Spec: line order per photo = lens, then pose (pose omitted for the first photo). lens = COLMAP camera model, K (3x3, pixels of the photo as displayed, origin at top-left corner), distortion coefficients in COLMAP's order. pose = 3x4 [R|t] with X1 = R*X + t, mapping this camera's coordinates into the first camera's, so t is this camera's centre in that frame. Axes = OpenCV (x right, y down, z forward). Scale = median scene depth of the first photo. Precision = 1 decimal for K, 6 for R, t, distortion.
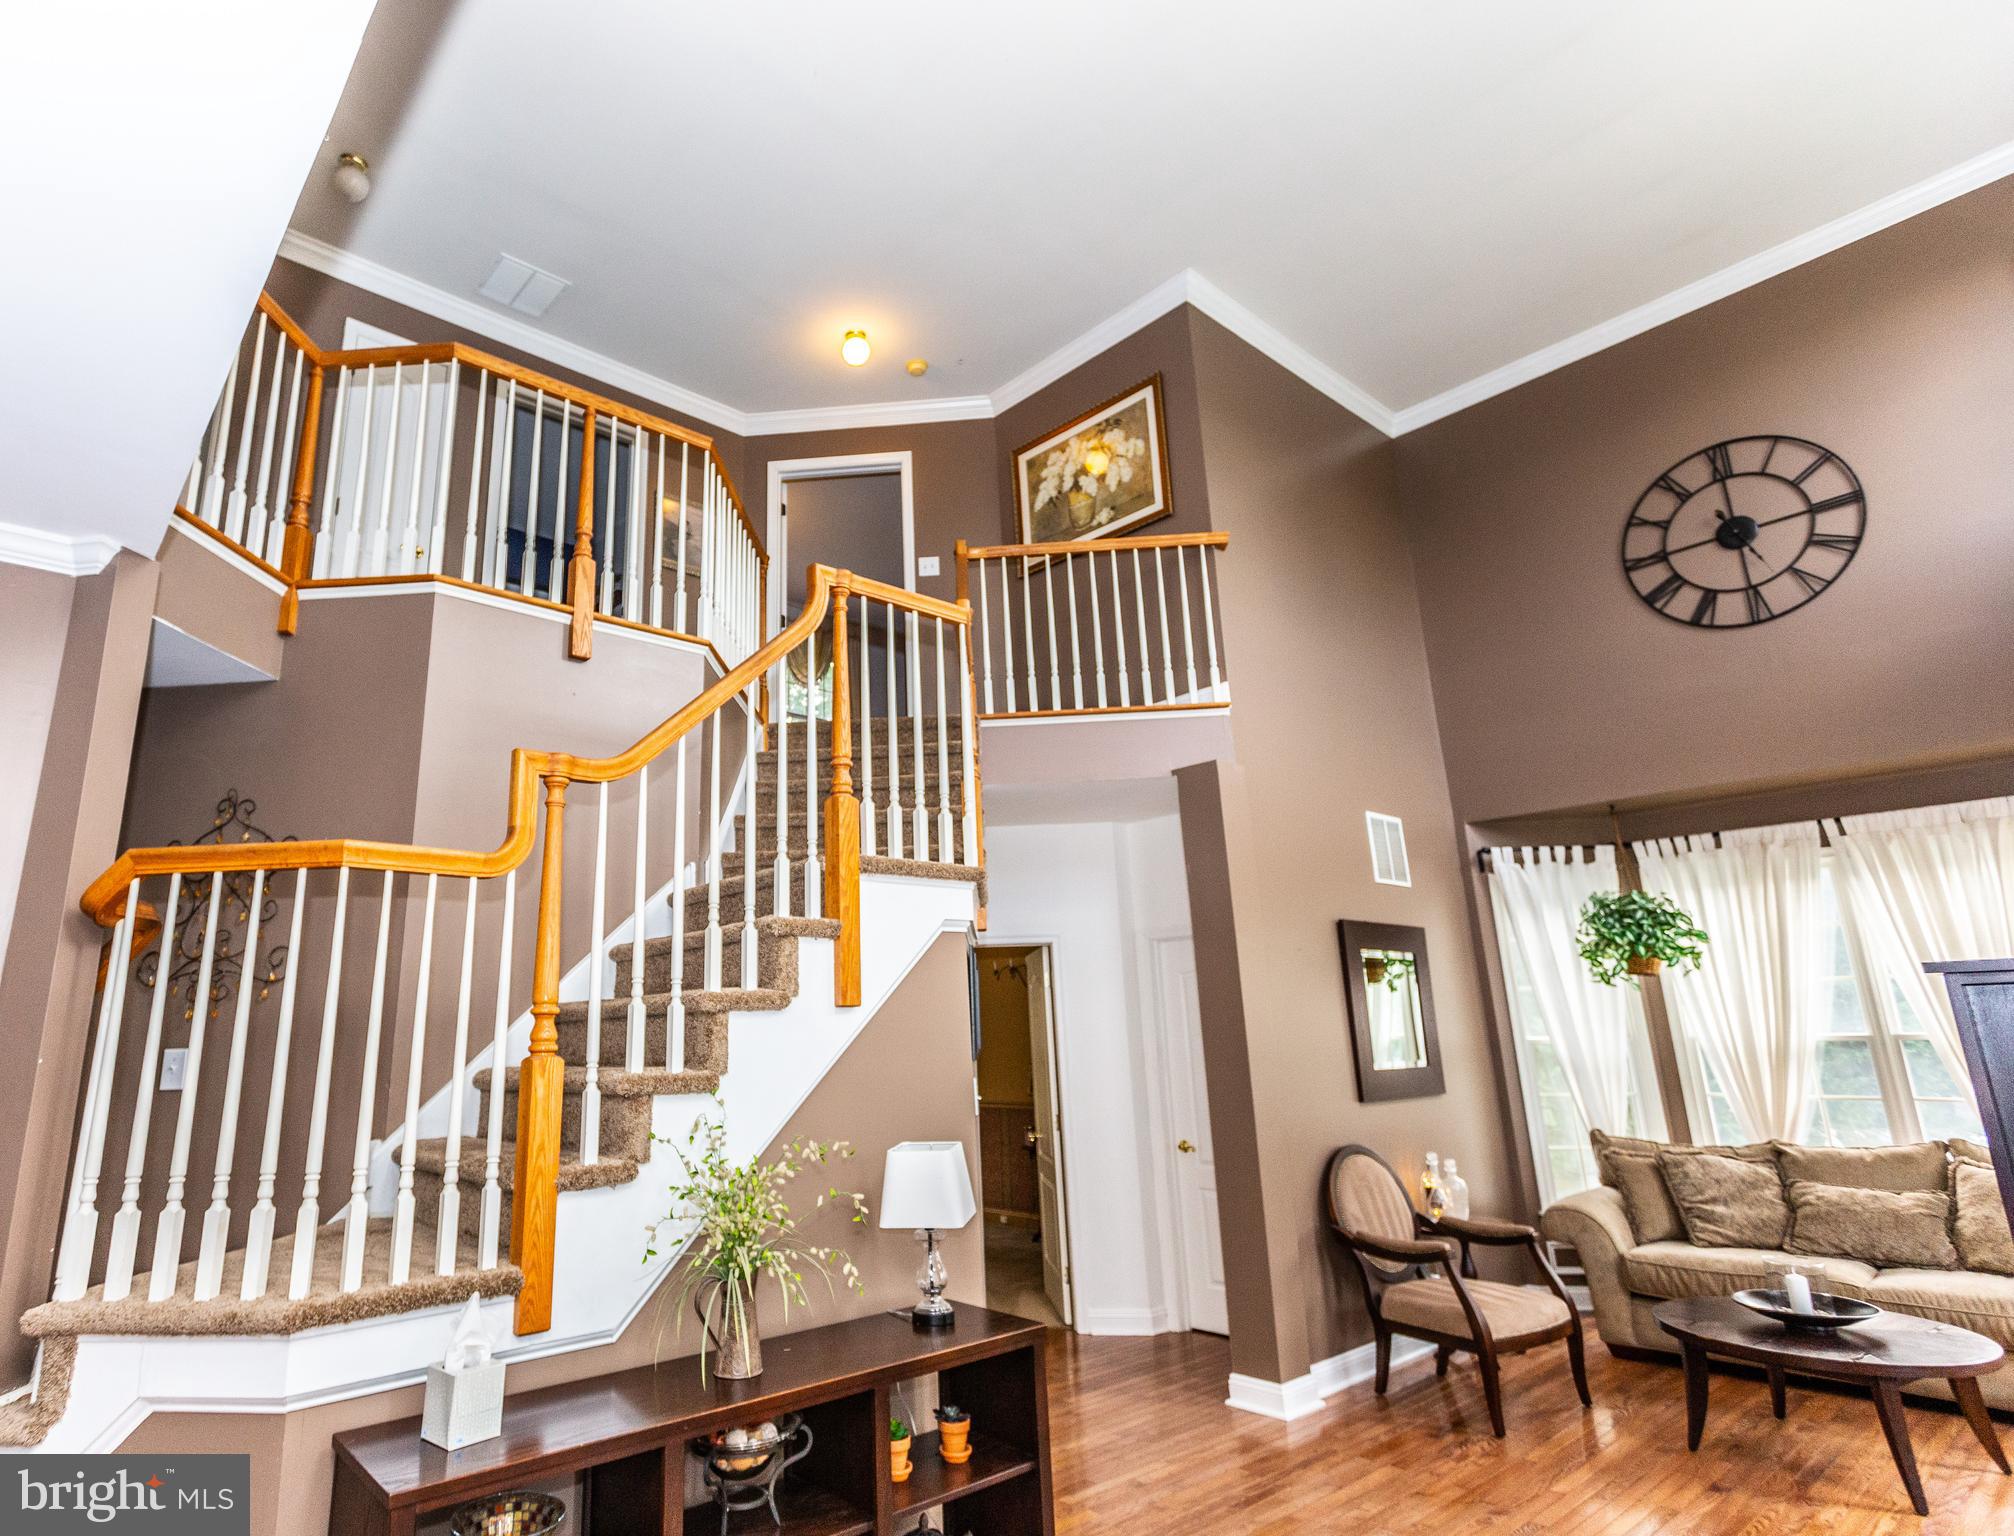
lens RADIAL K [[1120.0, 0, 1007.0], [0, 1120.0, 768.0], [0, 0, 1]] dist [0.000840, -0.000144]
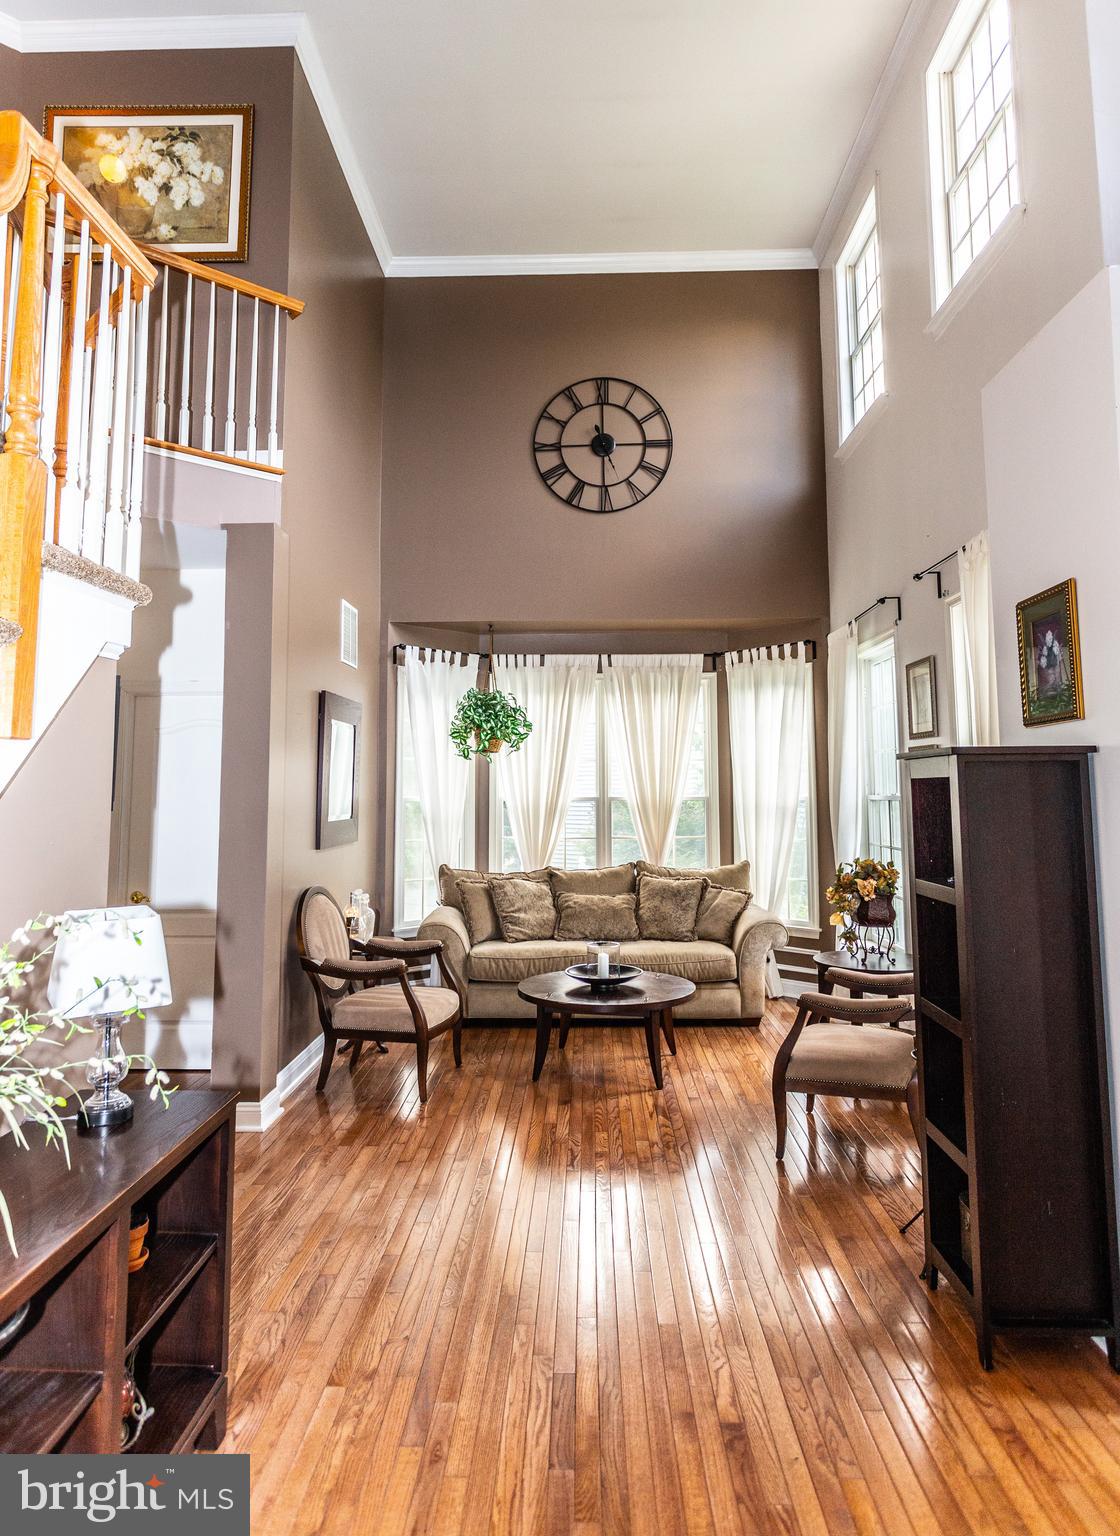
lens RADIAL K [[924.1, 0, 564.0], [0, 924.1, 694.8], [0, 0, 1]] dist [-0.007728, 0.002409]
pose [[0.698753, 0.089333, 0.709763, -0.177934], [-0.175316, 0.983300, 0.048836, 0.050078], [-0.693547, -0.158557, 0.702746, 0.178133]]
